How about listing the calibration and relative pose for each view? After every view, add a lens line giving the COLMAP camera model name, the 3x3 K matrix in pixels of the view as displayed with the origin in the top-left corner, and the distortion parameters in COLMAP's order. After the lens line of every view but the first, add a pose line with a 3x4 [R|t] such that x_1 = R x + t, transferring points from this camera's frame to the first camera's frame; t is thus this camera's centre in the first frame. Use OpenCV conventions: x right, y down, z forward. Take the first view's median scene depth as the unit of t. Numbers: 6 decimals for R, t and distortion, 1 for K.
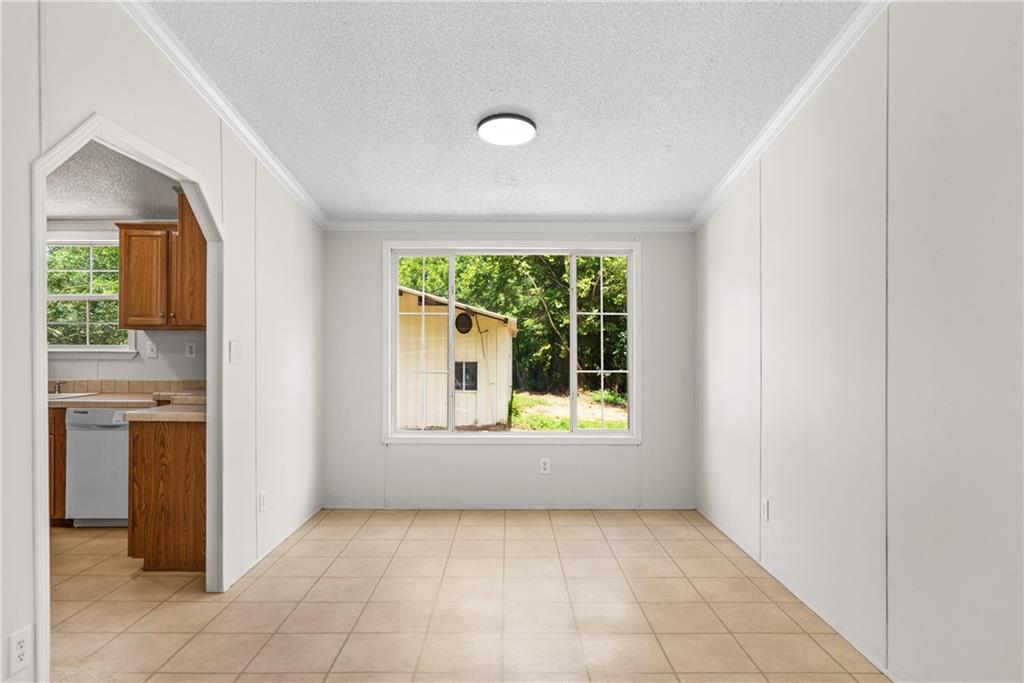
lens RADIAL K [[610.7, 0, 510.7], [0, 610.7, 352.6], [0, 0, 1]] dist [-0.002061, -0.000287]
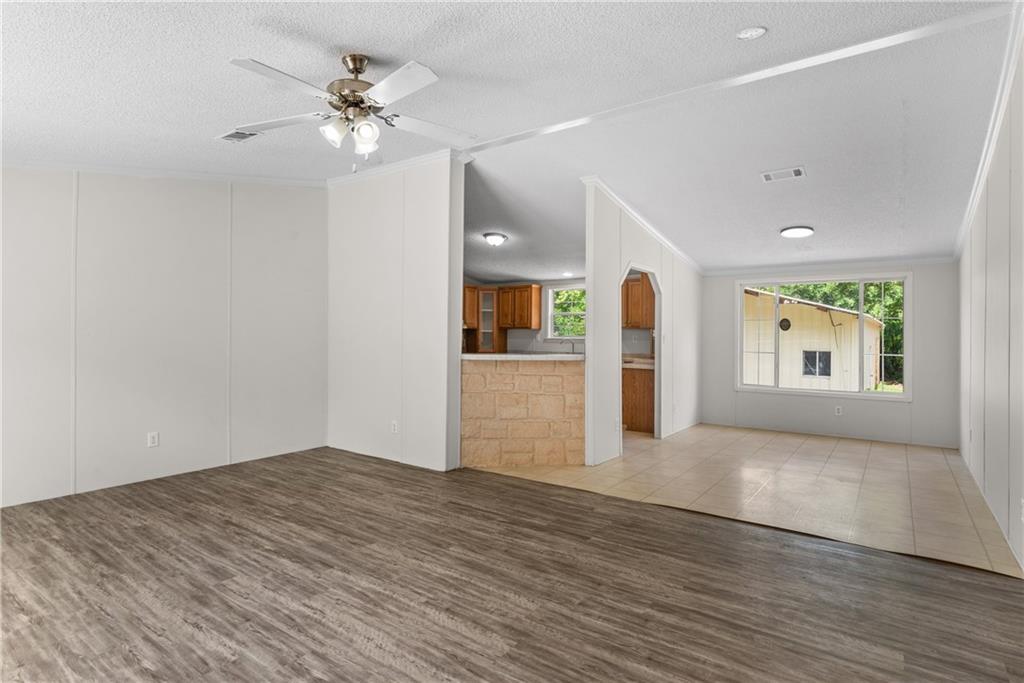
lens RADIAL K [[520.0, 0, 512.0], [0, 520.0, 341.5], [0, 0, 1]] dist [0.001057, 0.000106]
pose [[0.808019, 0.006173, -0.589124, 0.172000], [-0.007490, 0.999972, 0.000204, 0.004705], [0.589109, 0.004248, 0.808042, -0.665418]]
